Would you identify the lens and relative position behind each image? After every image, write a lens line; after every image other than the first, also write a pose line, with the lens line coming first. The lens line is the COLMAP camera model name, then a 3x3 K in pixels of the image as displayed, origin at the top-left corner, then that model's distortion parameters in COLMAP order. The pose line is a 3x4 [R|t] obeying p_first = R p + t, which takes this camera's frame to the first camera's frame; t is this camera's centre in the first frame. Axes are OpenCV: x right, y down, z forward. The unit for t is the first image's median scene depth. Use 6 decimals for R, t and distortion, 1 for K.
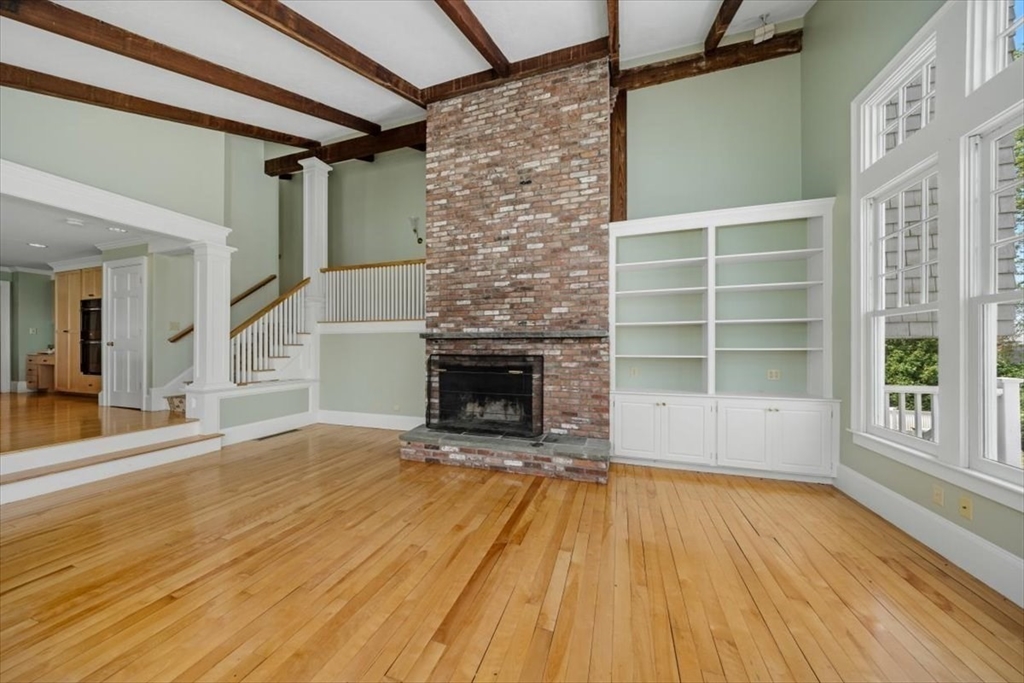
lens RADIAL K [[330.5, 0, 509.0], [0, 330.5, 346.8], [0, 0, 1]] dist [-0.001822, -0.000027]
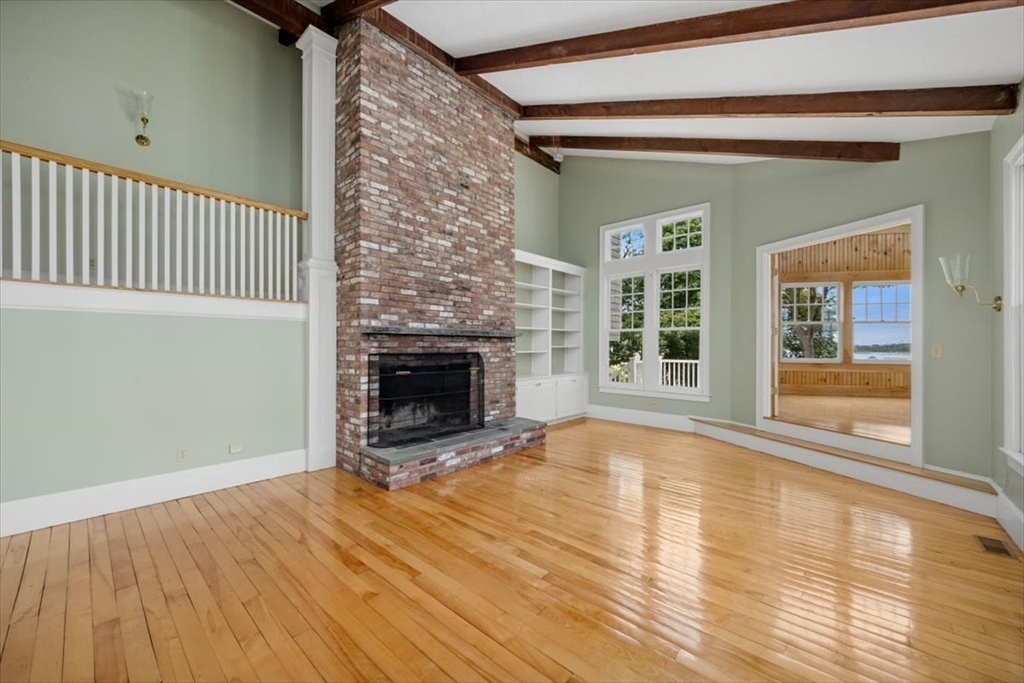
lens RADIAL K [[395.3, 0, 494.1], [0, 395.3, 345.0], [0, 0, 1]] dist [-0.000322, -0.001294]
pose [[0.415559, 0.003014, 0.909561, -1.013766], [-0.005058, 0.999987, -0.001002, 0.002366], [-0.909552, -0.004184, 0.415569, 0.388752]]
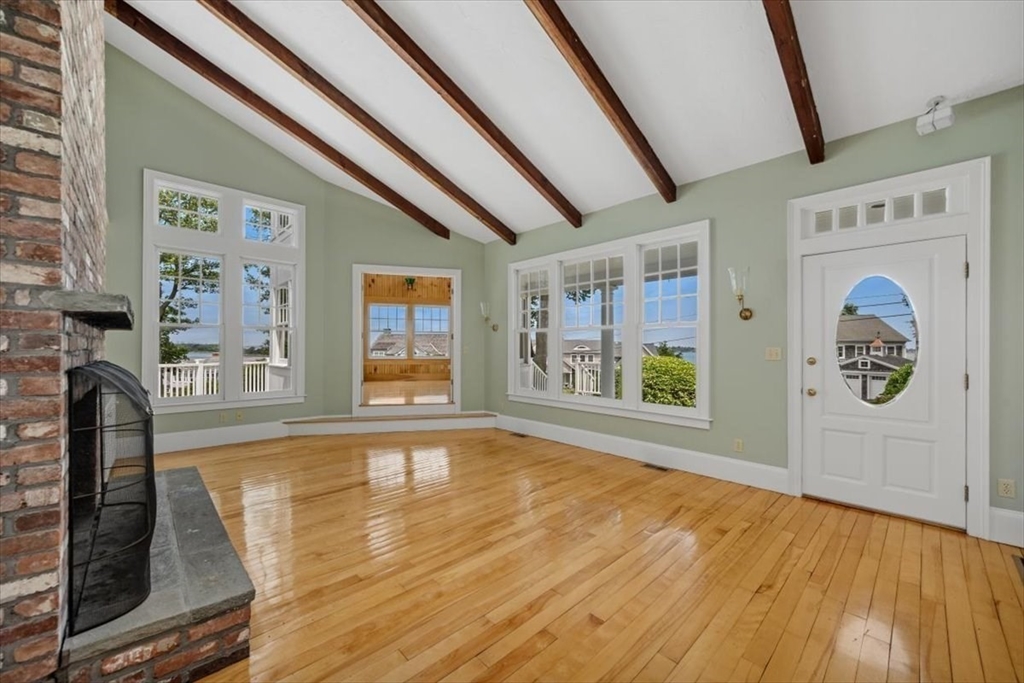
lens RADIAL K [[395.3, 0, 505.2], [0, 395.3, 347.7], [0, 0, 1]] dist [-0.000322, -0.001294]
pose [[-0.885646, -0.001957, 0.464357, -0.741676], [-0.004554, 0.999980, -0.004472, 0.006153], [-0.464339, -0.006075, -0.885637, 1.190582]]
